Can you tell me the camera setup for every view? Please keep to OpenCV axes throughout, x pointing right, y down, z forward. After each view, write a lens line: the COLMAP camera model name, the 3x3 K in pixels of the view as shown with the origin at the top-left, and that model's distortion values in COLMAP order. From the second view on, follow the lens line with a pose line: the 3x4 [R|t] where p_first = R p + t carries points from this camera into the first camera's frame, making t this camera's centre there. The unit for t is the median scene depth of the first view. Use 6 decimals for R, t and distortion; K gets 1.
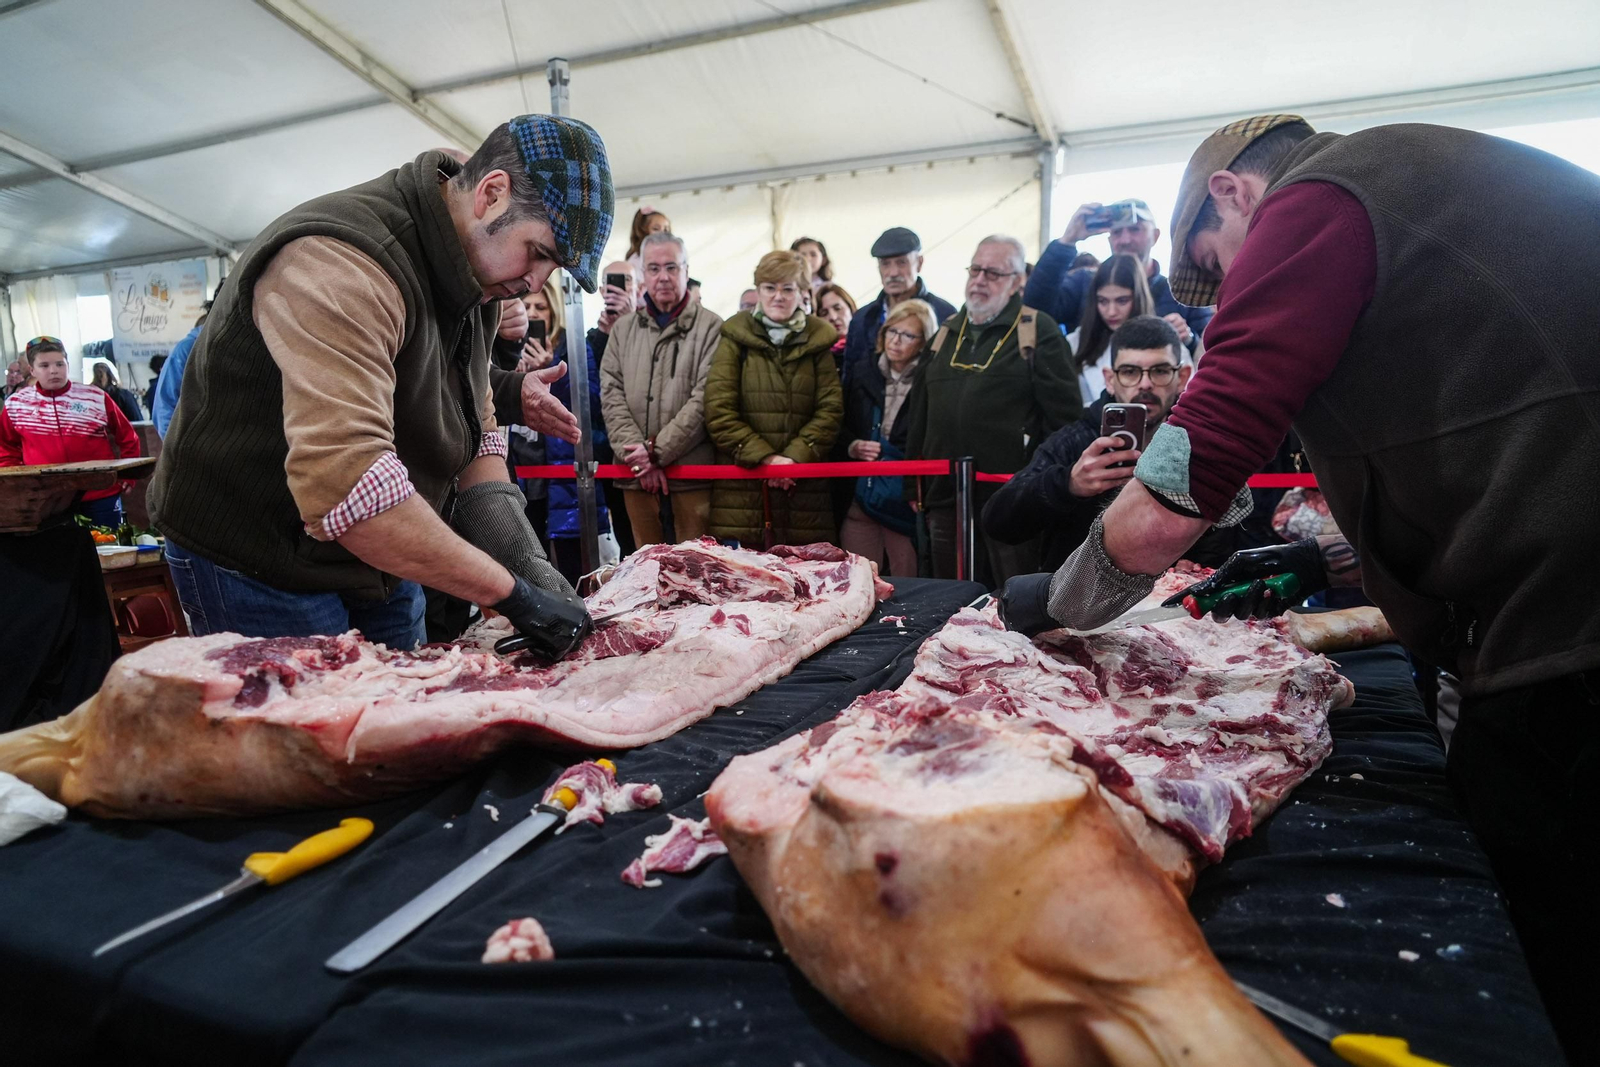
lens RADIAL K [[1084.0, 0, 786.6], [0, 1084.0, 534.1], [0, 0, 1]] dist [-0.024881, 0.032524]
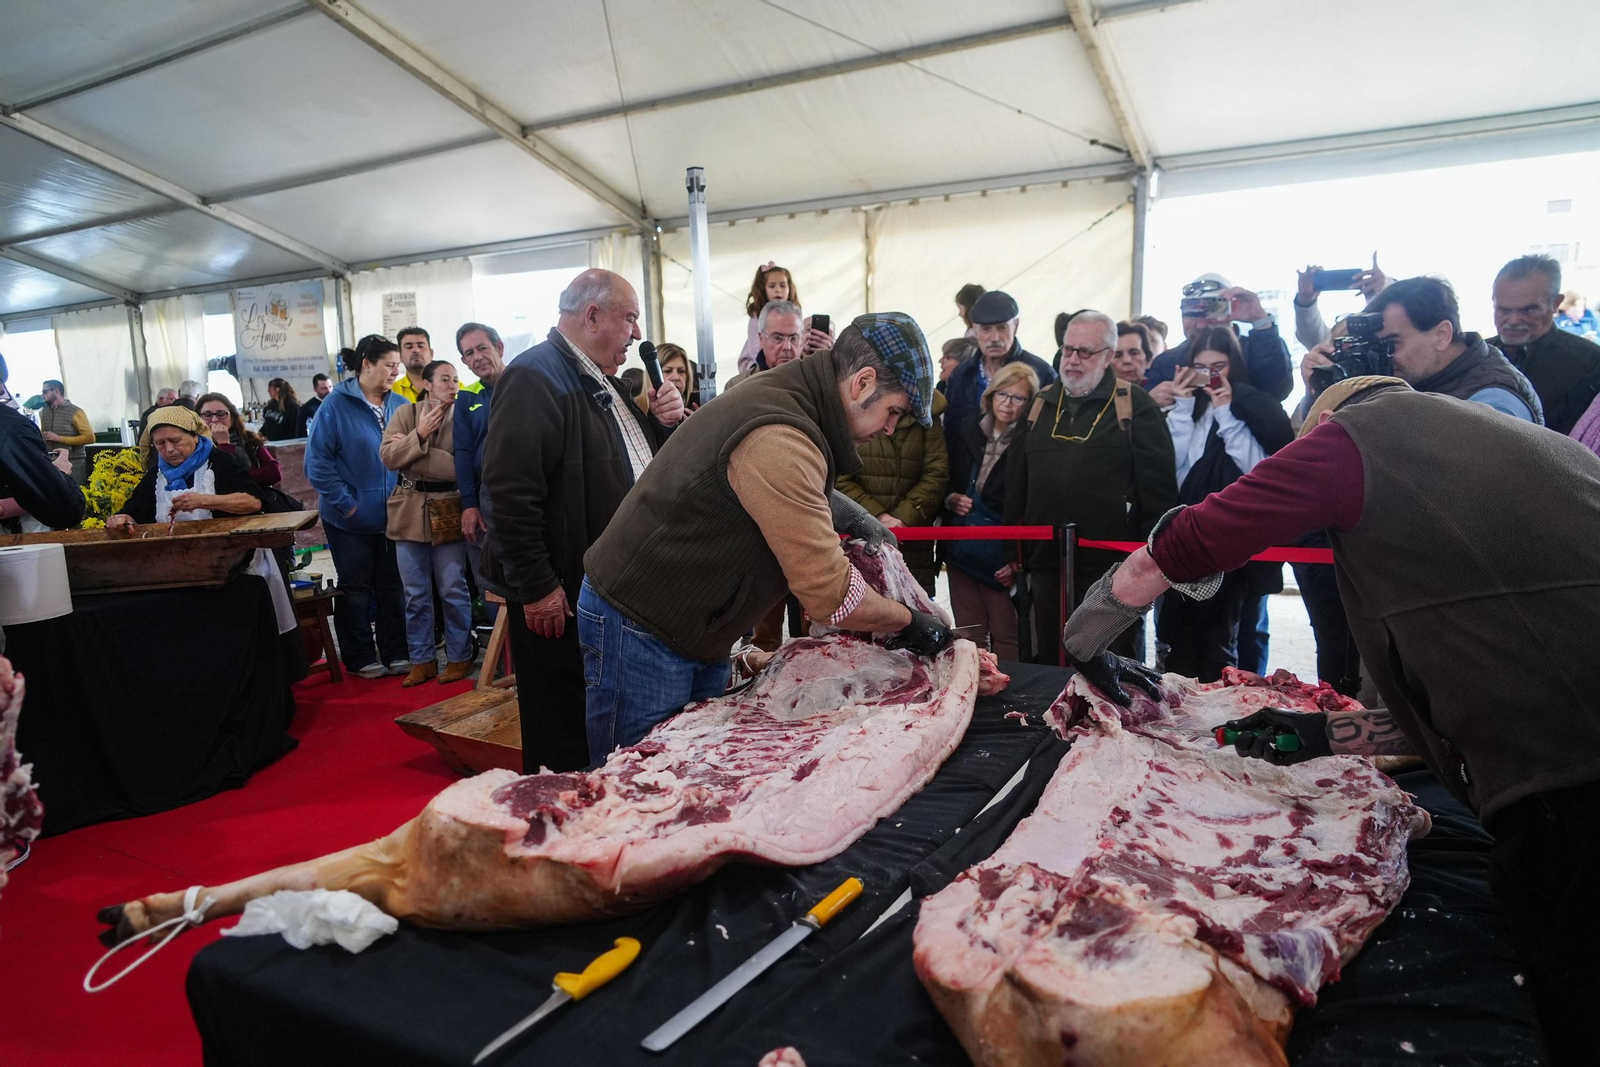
lens RADIAL K [[1078.3, 0, 793.4], [0, 1078.3, 537.3], [0, 0, 1]] dist [0.002348, 0.002180]
pose [[0.997623, 0.002140, -0.068873, -0.102222], [-0.001353, 0.999933, 0.011470, -0.219123], [0.068893, -0.011349, 0.997559, -0.252690]]
